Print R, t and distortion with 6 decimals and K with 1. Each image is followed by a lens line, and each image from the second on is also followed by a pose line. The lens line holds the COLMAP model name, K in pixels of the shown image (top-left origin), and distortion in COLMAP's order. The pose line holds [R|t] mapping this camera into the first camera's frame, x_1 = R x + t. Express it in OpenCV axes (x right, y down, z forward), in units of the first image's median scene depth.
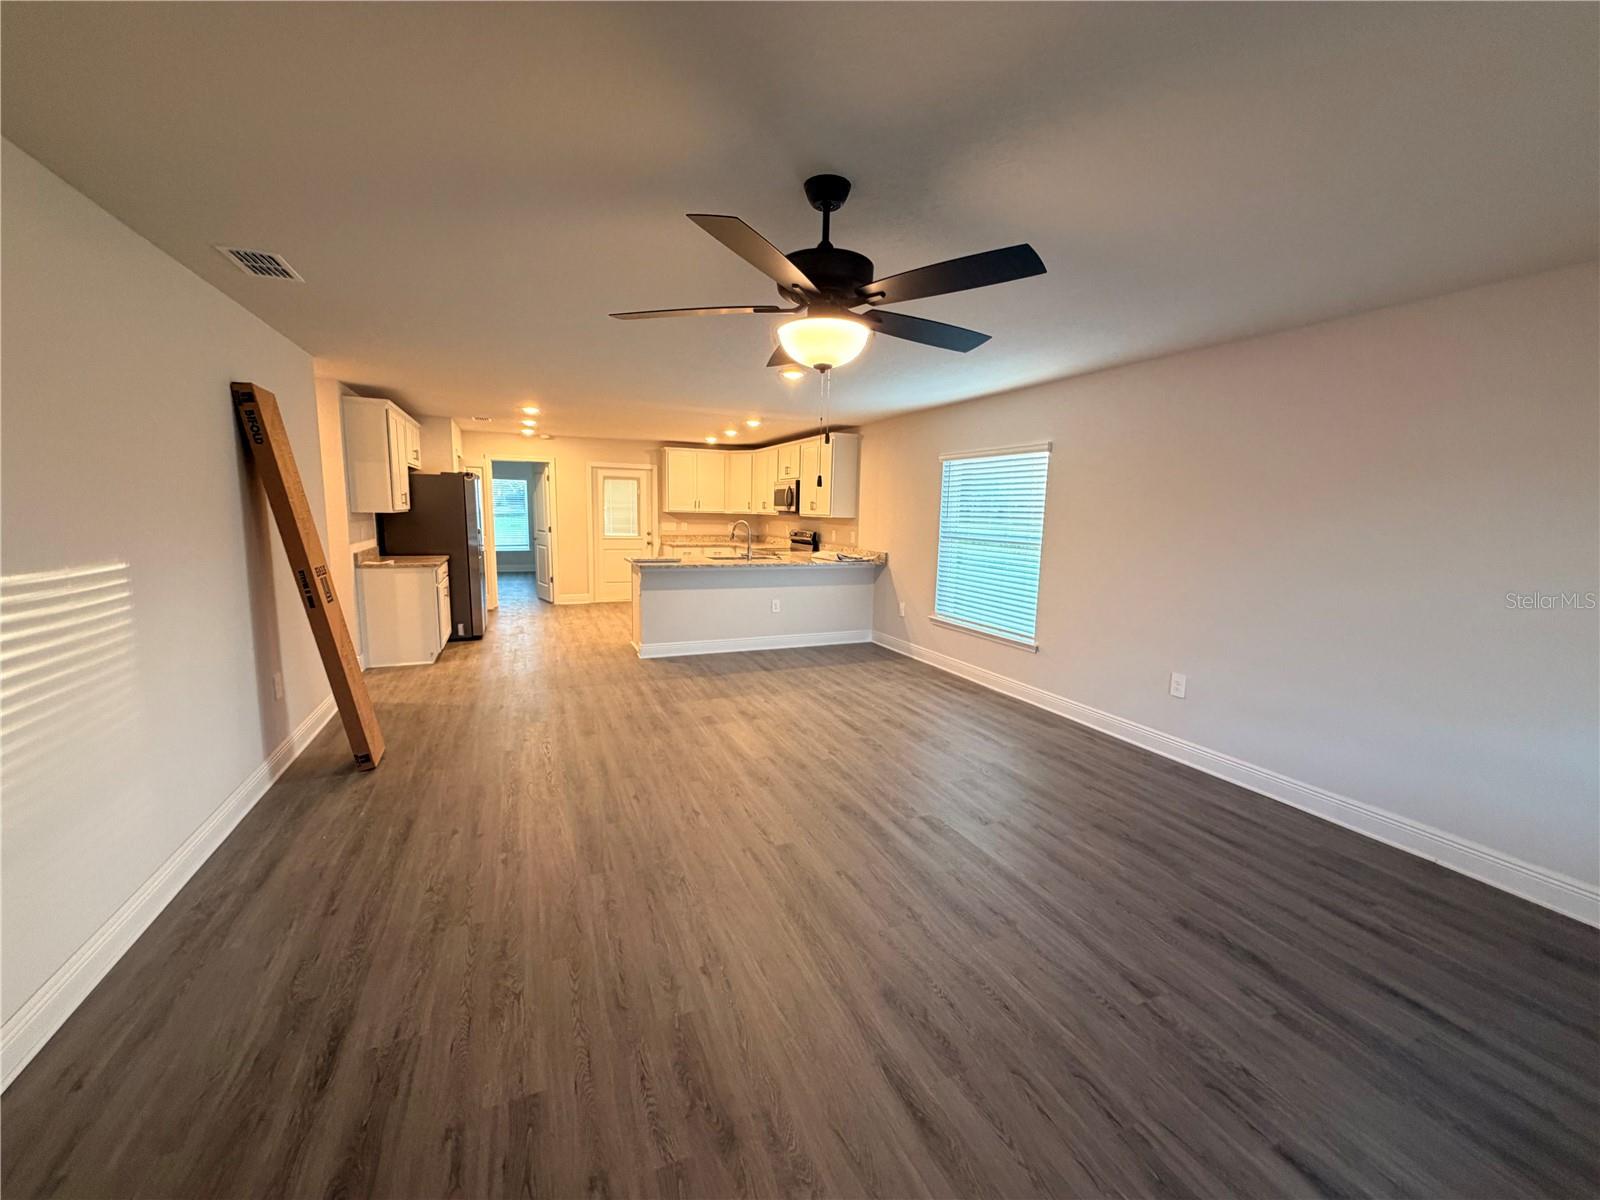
lens RADIAL K [[637.6, 0, 797.5], [0, 637.6, 604.4], [0, 0, 1]] dist [0.000854, 0.000348]
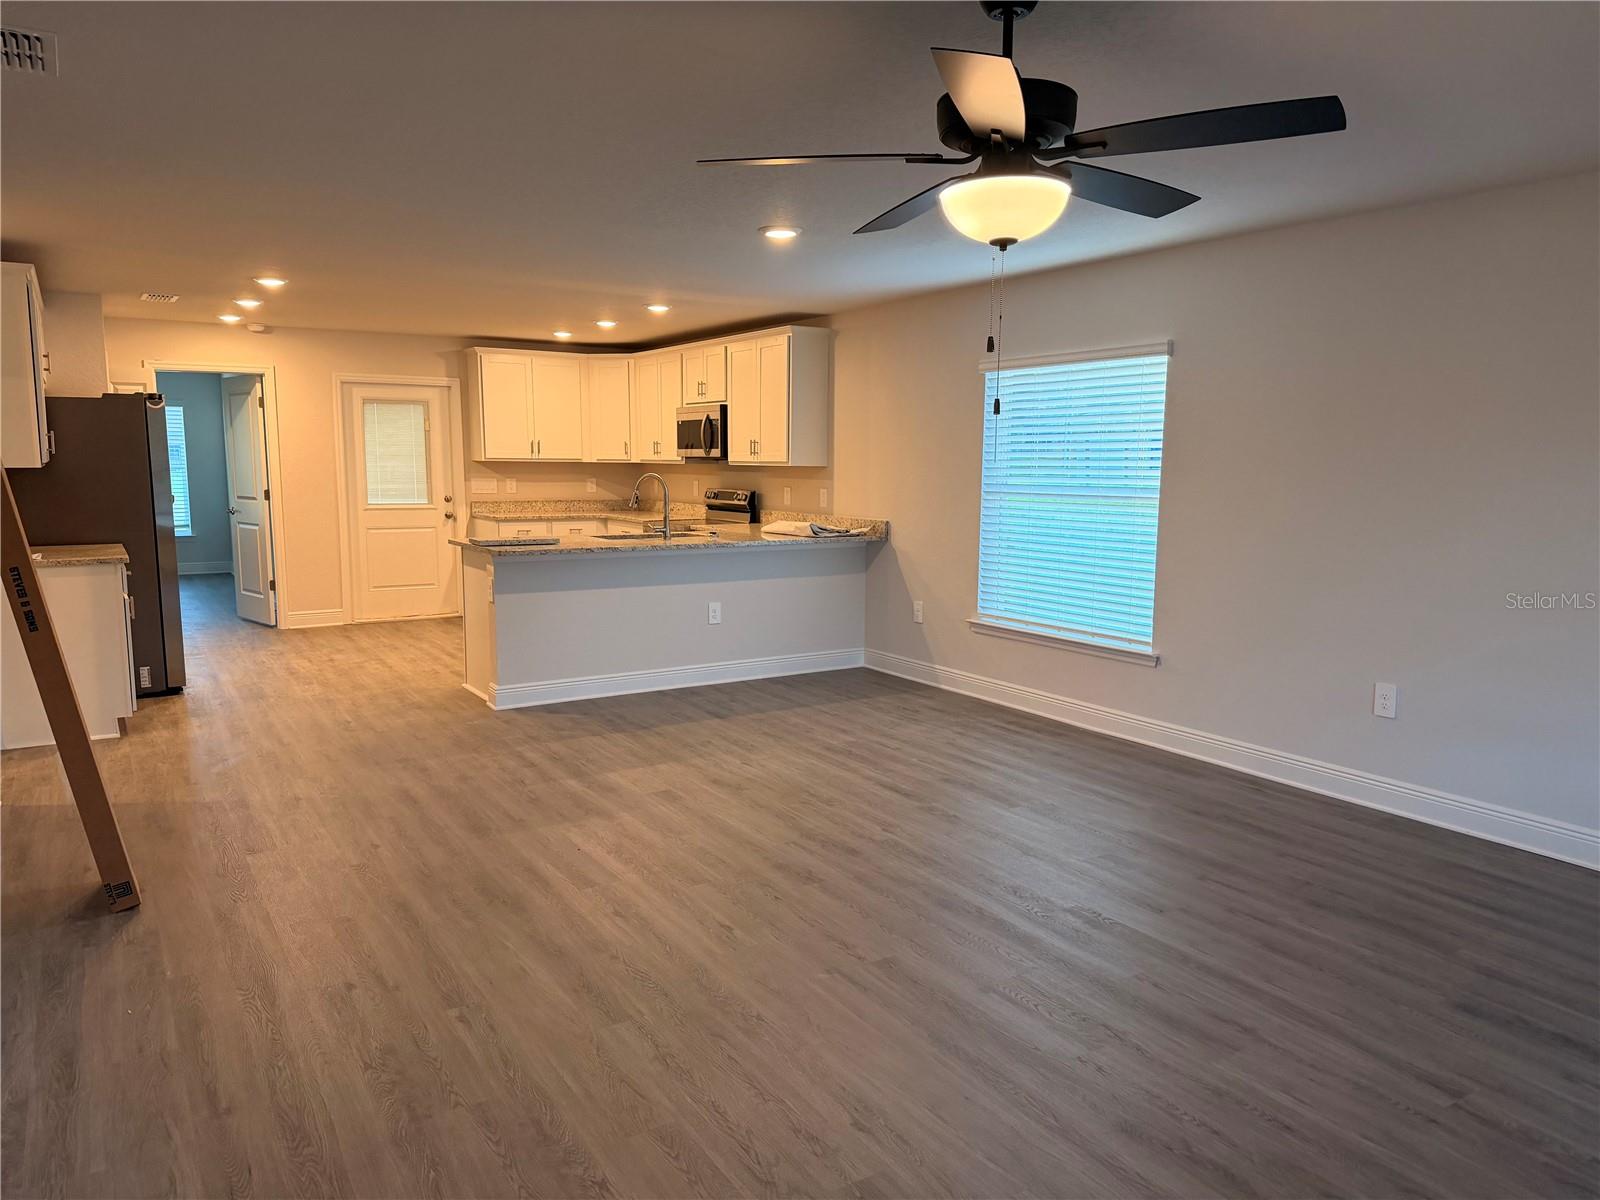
lens RADIAL K [[1110.7, 0, 795.9], [0, 1110.7, 609.1], [0, 0, 1]] dist [0.151899, -0.255816]
pose [[0.988667, -0.036114, 0.145719, -0.136446], [0.037650, 0.999261, -0.007796, 0.011851], [-0.145330, 0.013194, 0.989295, -0.069729]]
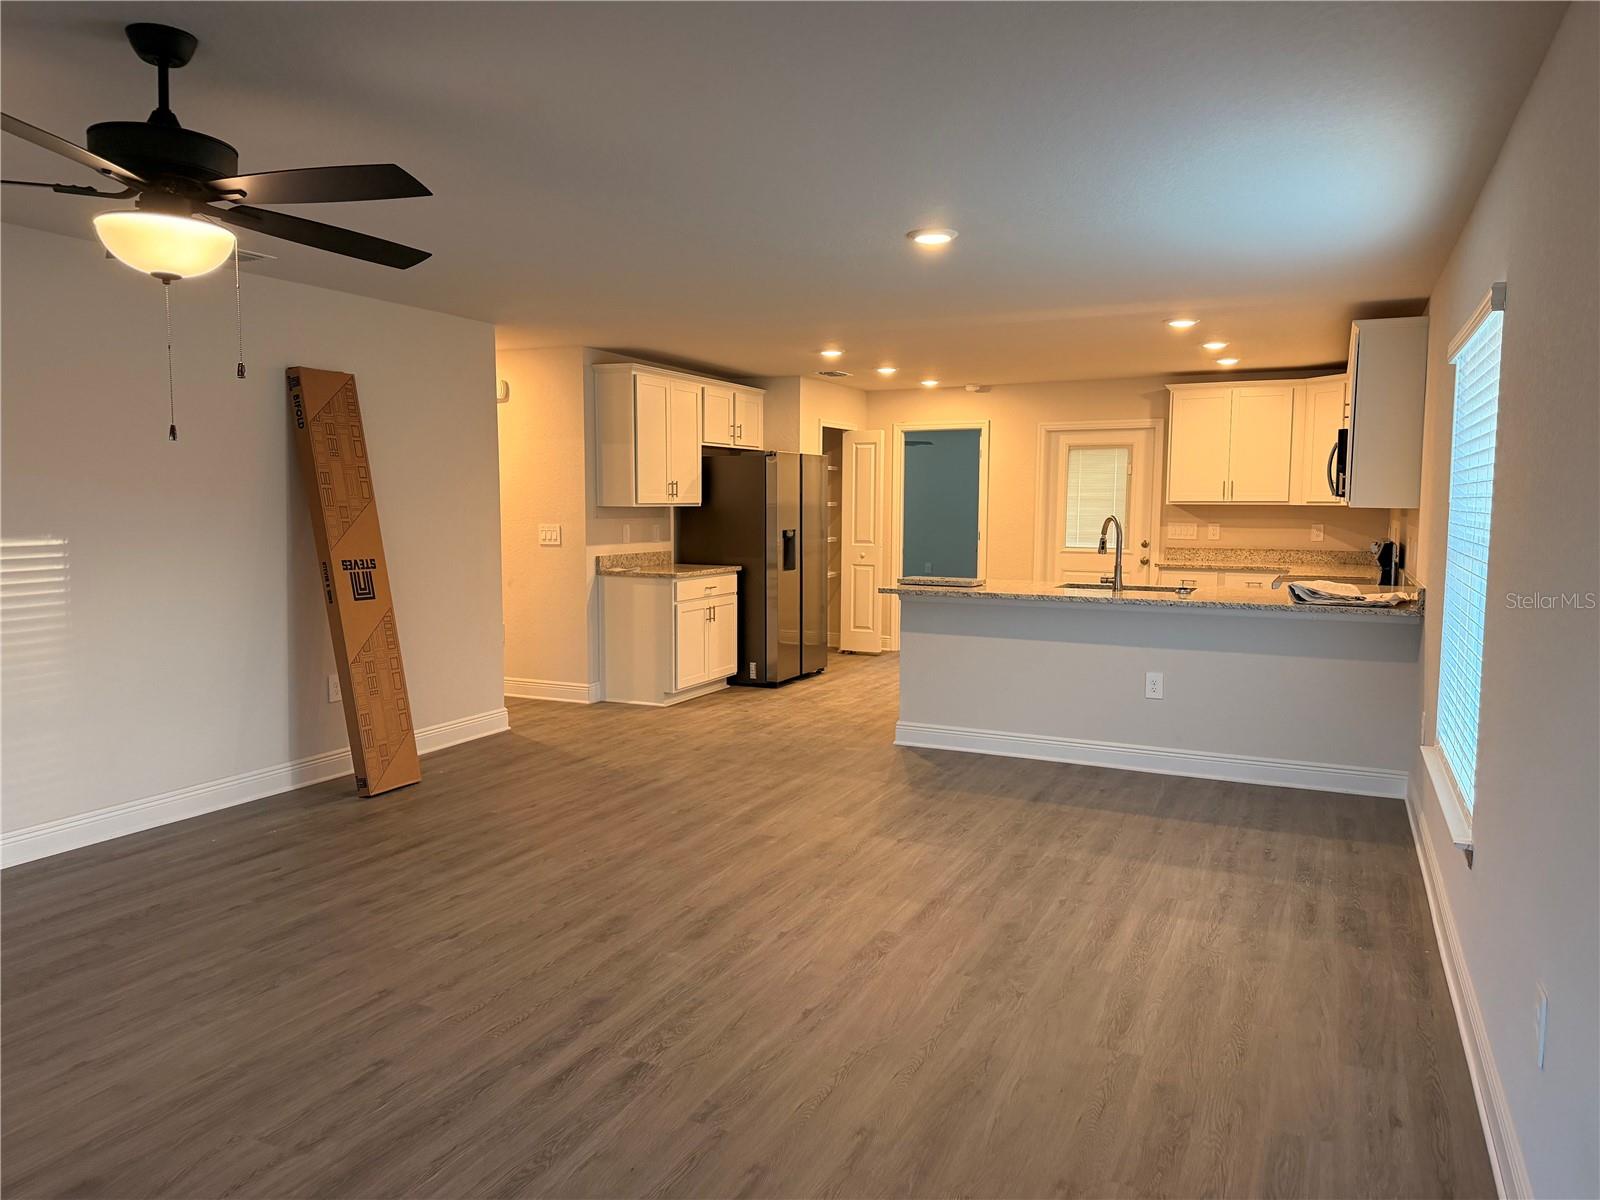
lens RADIAL K [[1110.7, 0, 795.9], [0, 1110.7, 609.1], [0, 0, 1]] dist [0.151899, -0.255816]
pose [[0.660646, 0.056210, -0.748590, 0.532734], [-0.102814, 0.994571, -0.016056, -0.017248], [0.743624, 0.087573, 0.662839, 0.254912]]
